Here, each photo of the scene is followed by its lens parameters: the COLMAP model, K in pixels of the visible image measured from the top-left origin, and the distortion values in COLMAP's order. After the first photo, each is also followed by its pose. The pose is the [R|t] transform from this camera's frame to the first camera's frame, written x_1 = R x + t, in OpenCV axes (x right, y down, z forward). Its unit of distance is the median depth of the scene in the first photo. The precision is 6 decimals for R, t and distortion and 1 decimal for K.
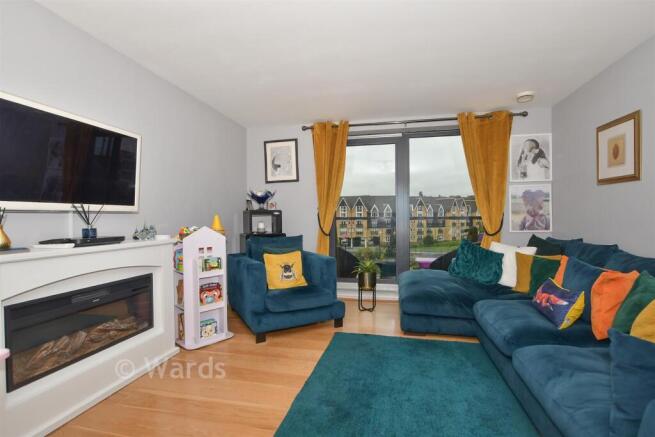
lens RADIAL K [[308.0, 0, 328.4], [0, 308.0, 221.1], [0, 0, 1]] dist [-0.021533, -0.000356]
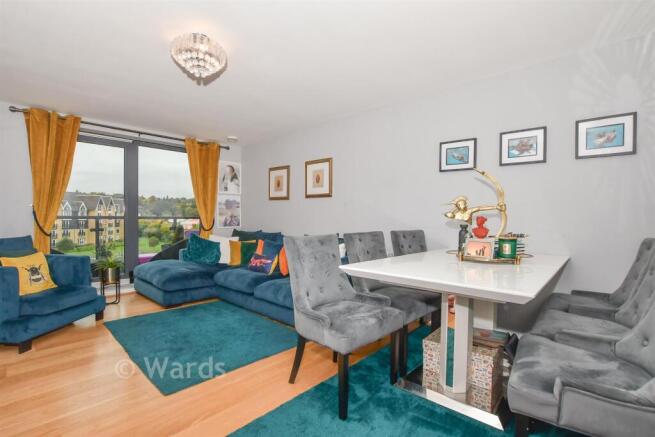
lens RADIAL K [[308.0, 0, 328.4], [0, 308.0, 221.1], [0, 0, 1]] dist [-0.021533, -0.000356]
pose [[0.501410, 0.000221, 0.865210, -0.397012], [0.000646, 1.000000, -0.000629, 0.005183], [-0.865210, 0.000874, 0.501410, -0.171053]]
